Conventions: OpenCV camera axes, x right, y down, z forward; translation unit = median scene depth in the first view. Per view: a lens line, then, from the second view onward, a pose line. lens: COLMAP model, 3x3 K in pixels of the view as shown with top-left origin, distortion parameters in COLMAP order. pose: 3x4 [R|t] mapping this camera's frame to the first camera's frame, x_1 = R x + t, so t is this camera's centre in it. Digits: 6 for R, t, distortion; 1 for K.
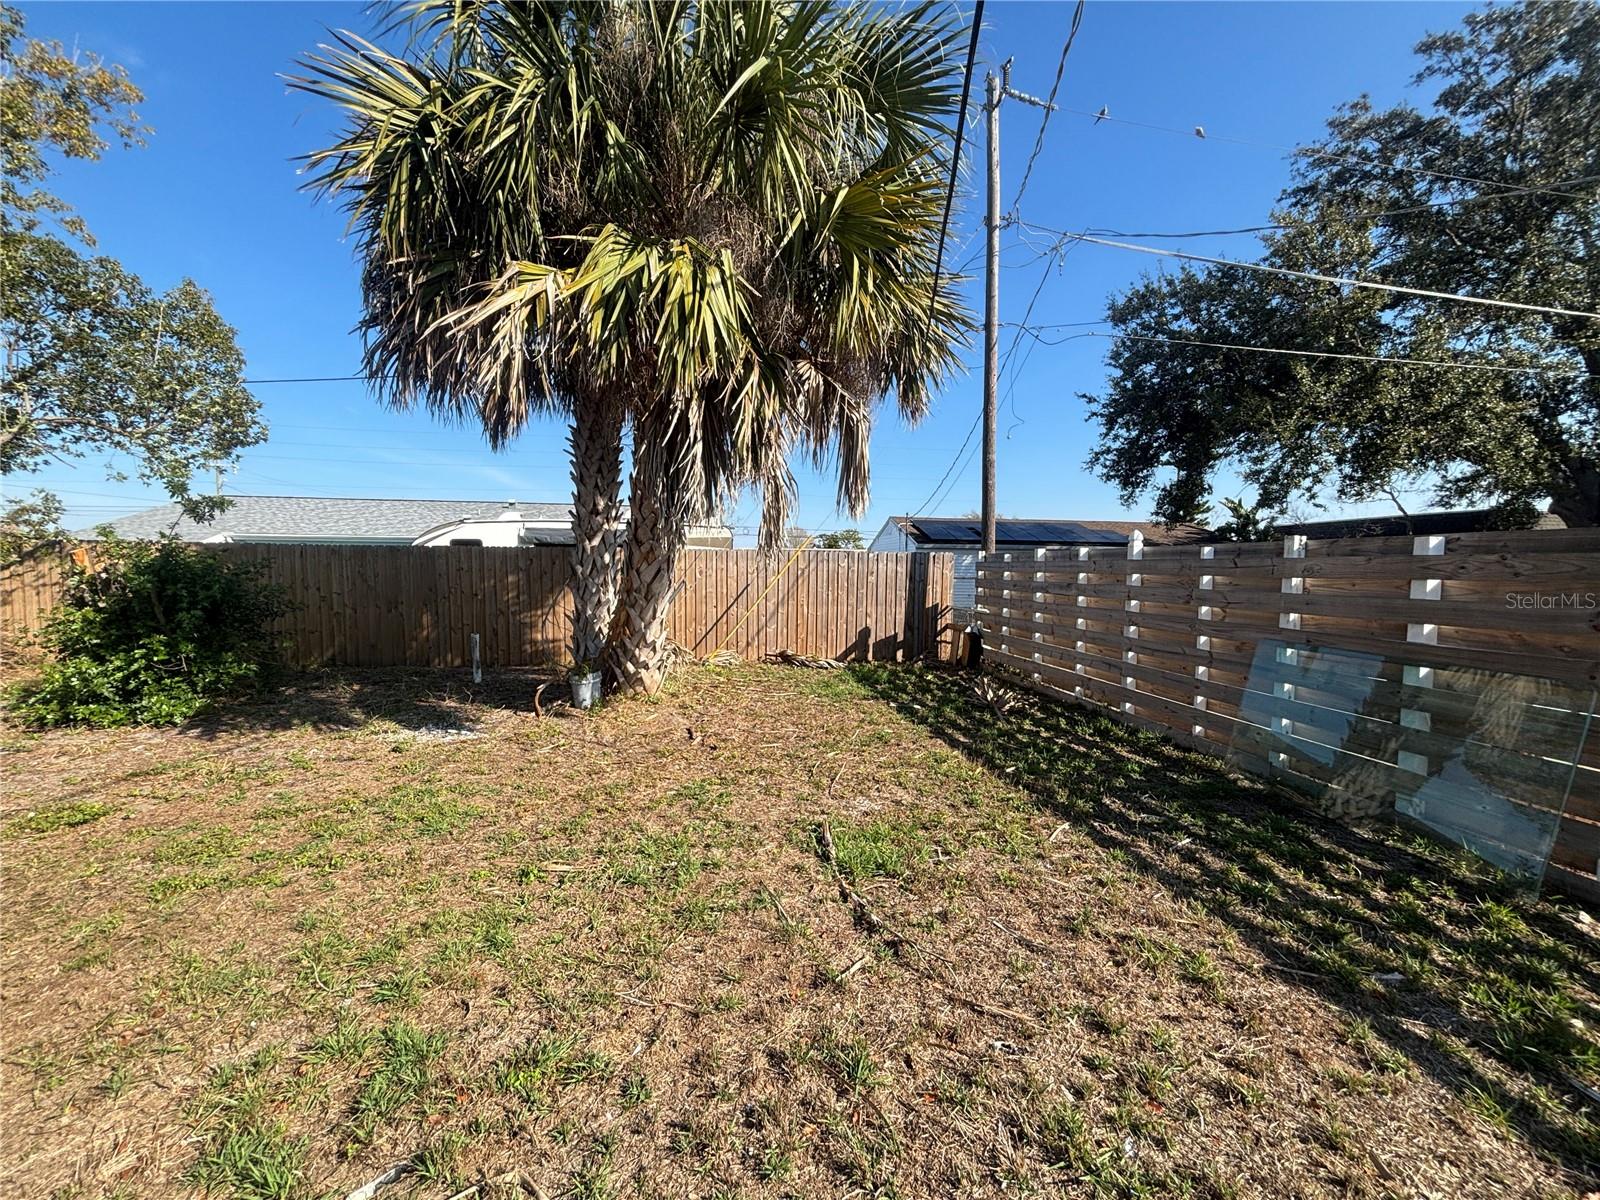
lens RADIAL K [[642.1, 0, 799.8], [0, 642.1, 601.1], [0, 0, 1]] dist [0.001468, -0.000382]
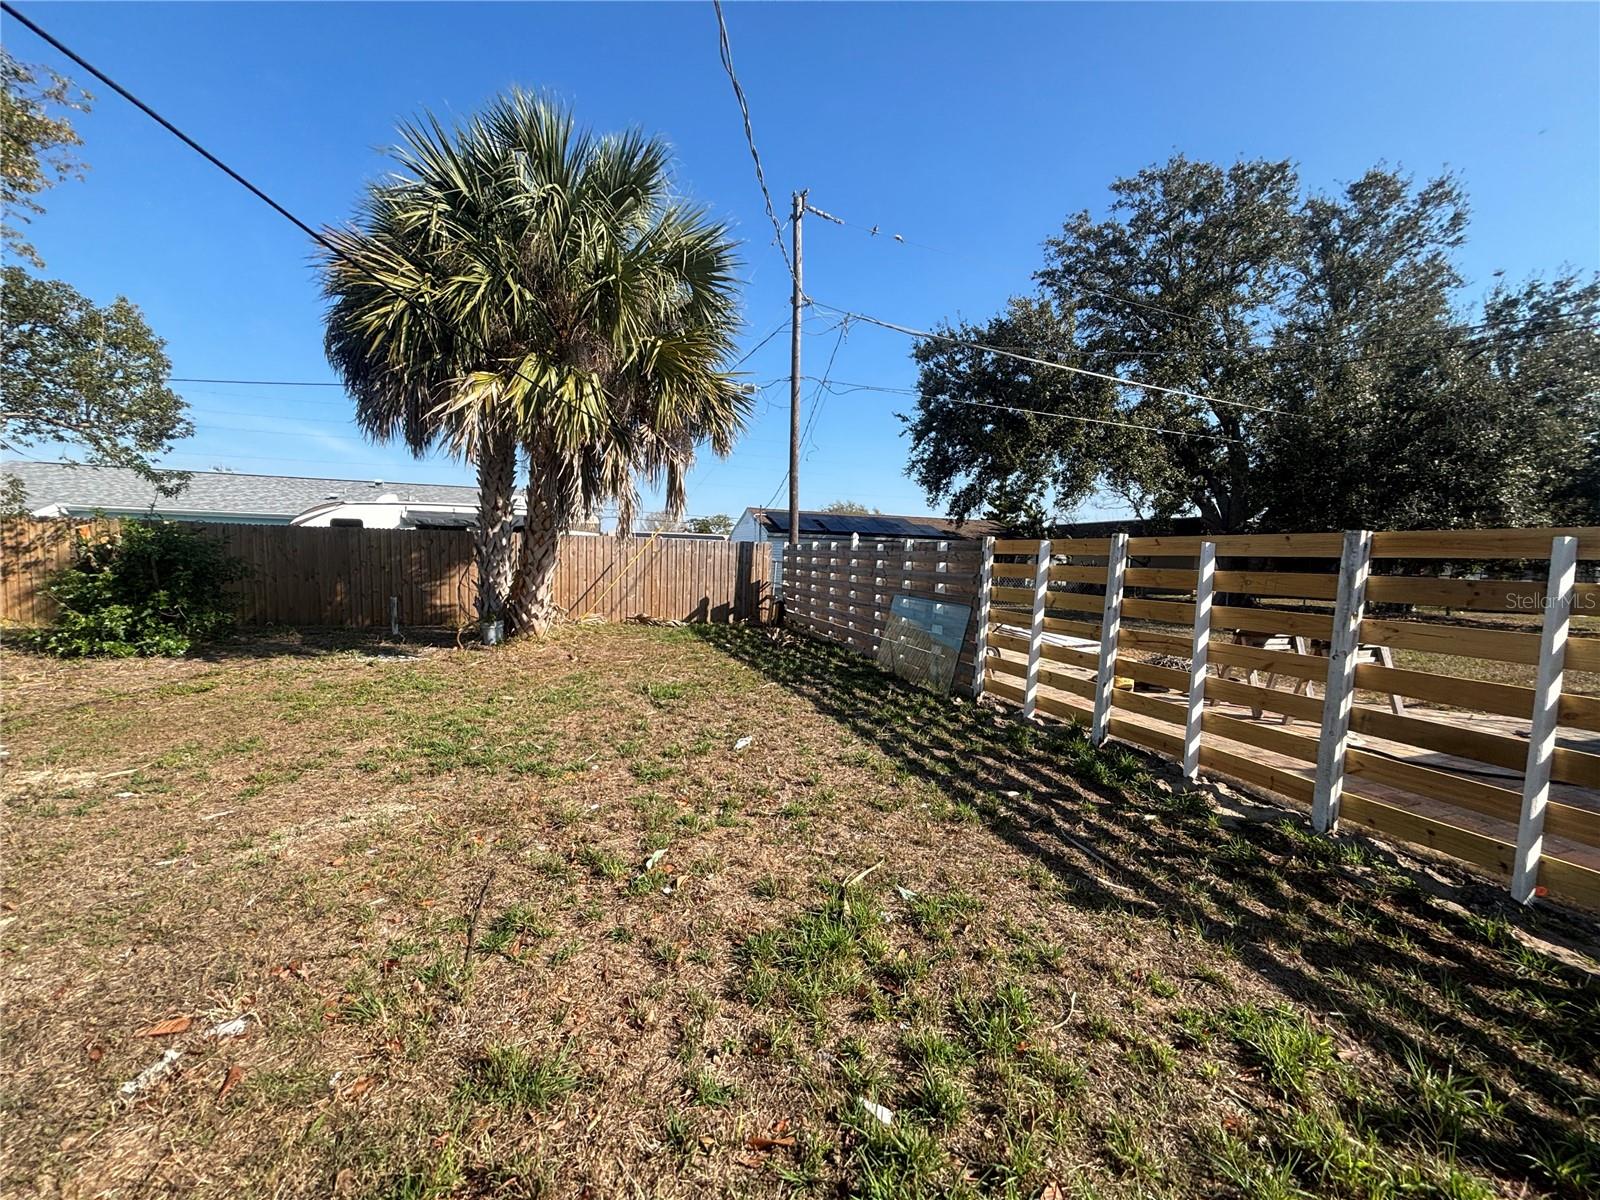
lens RADIAL K [[642.1, 0, 801.4], [0, 642.1, 602.2], [0, 0, 1]] dist [0.001468, -0.000382]
pose [[0.980474, 0.003312, 0.196620, 0.057616], [-0.008122, 0.999687, 0.023662, 0.027817], [-0.196480, -0.024797, 0.980194, -0.509965]]
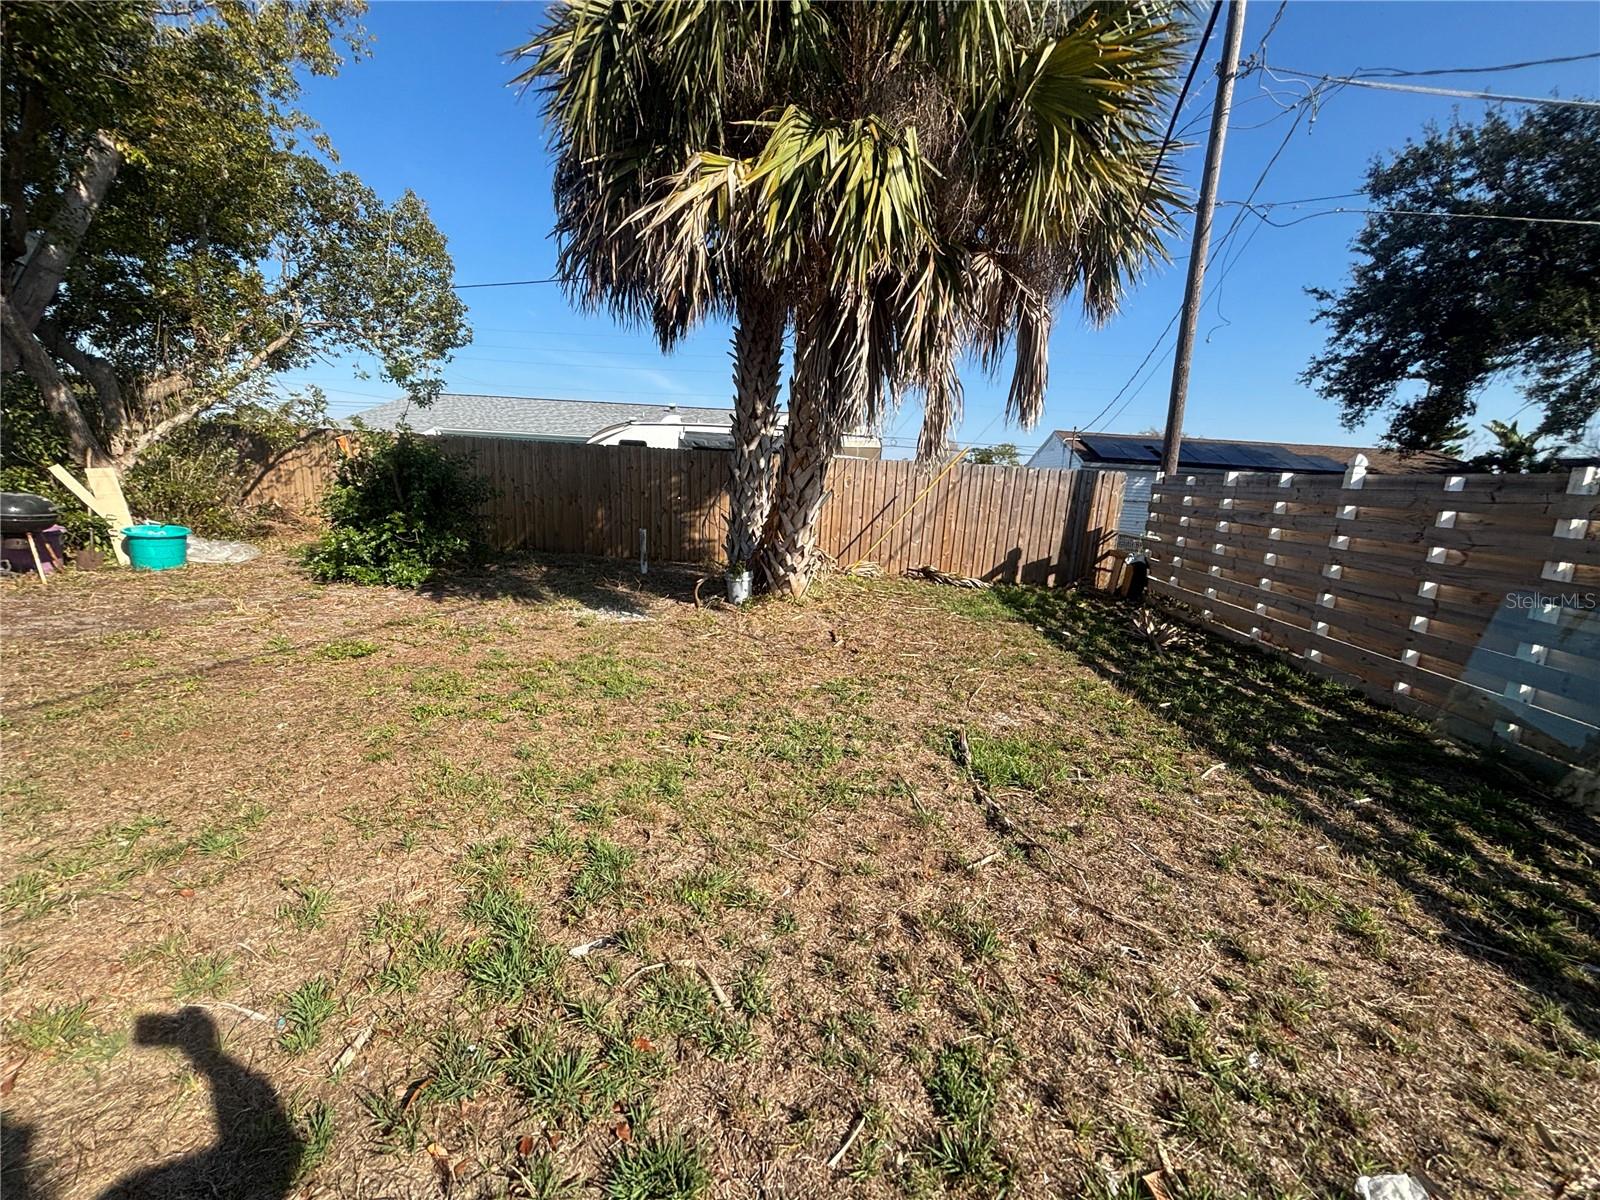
lens RADIAL K [[642.1, 0, 800.7], [0, 642.1, 602.4], [0, 0, 1]] dist [0.001468, -0.000382]
pose [[0.974813, 0.085944, -0.205797, -0.010409], [-0.057320, 0.988317, 0.141224, 0.006172], [0.215530, -0.125871, 0.968351, -0.013393]]
